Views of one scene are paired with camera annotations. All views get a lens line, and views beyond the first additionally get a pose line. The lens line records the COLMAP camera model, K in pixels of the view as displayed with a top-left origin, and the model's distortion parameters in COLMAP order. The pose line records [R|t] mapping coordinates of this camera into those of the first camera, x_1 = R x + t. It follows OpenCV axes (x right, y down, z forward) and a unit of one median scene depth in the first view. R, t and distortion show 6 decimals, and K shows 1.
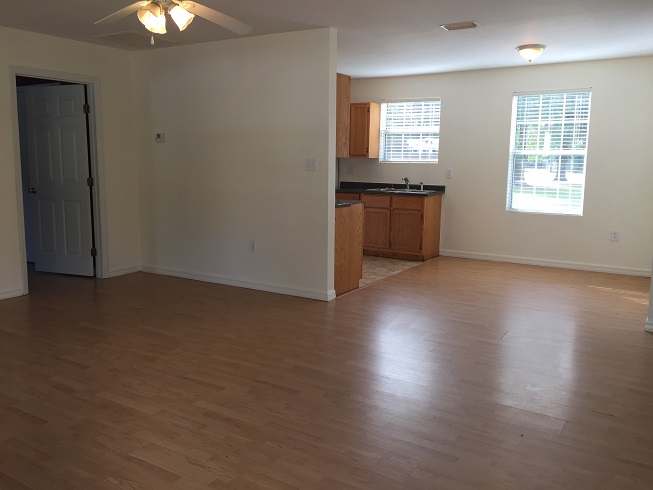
lens RADIAL K [[559.7, 0, 320.4], [0, 559.7, 230.0], [0, 0, 1]] dist [0.068432, -0.095693]
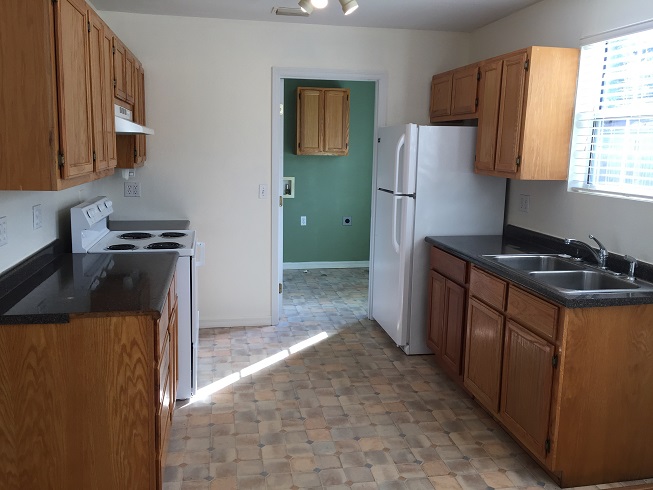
lens RADIAL K [[559.7, 0, 328.5], [0, 559.7, 234.7], [0, 0, 1]] dist [0.068432, -0.095693]
pose [[0.680323, 0.113493, -0.724072, 0.376303], [-0.104158, 0.992882, 0.057763, -0.121232], [0.725474, 0.036121, 0.687301, 0.755566]]
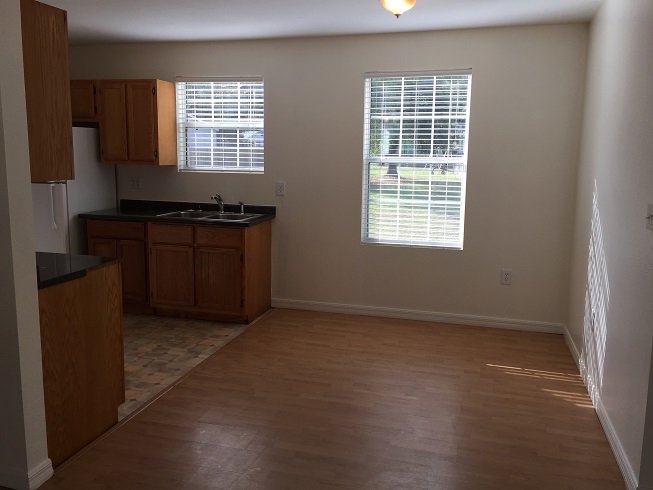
lens RADIAL K [[559.7, 0, 330.7], [0, 559.7, 232.4], [0, 0, 1]] dist [0.068432, -0.095693]
pose [[0.955070, -0.042159, 0.293368, 0.101965], [0.036018, 0.999005, 0.026306, -0.075936], [-0.294185, -0.014558, 0.955638, 0.394141]]
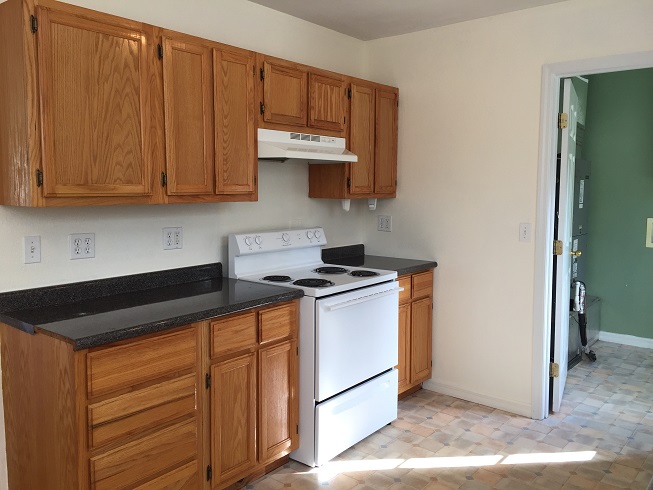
lens RADIAL K [[559.7, 0, 323.7], [0, 559.7, 239.0], [0, 0, 1]] dist [0.068432, -0.095693]
pose [[-0.130936, 0.077603, -0.988349, 0.347485], [-0.131694, 0.986735, 0.094923, -0.146092], [0.982605, 0.142589, -0.118979, 1.068870]]
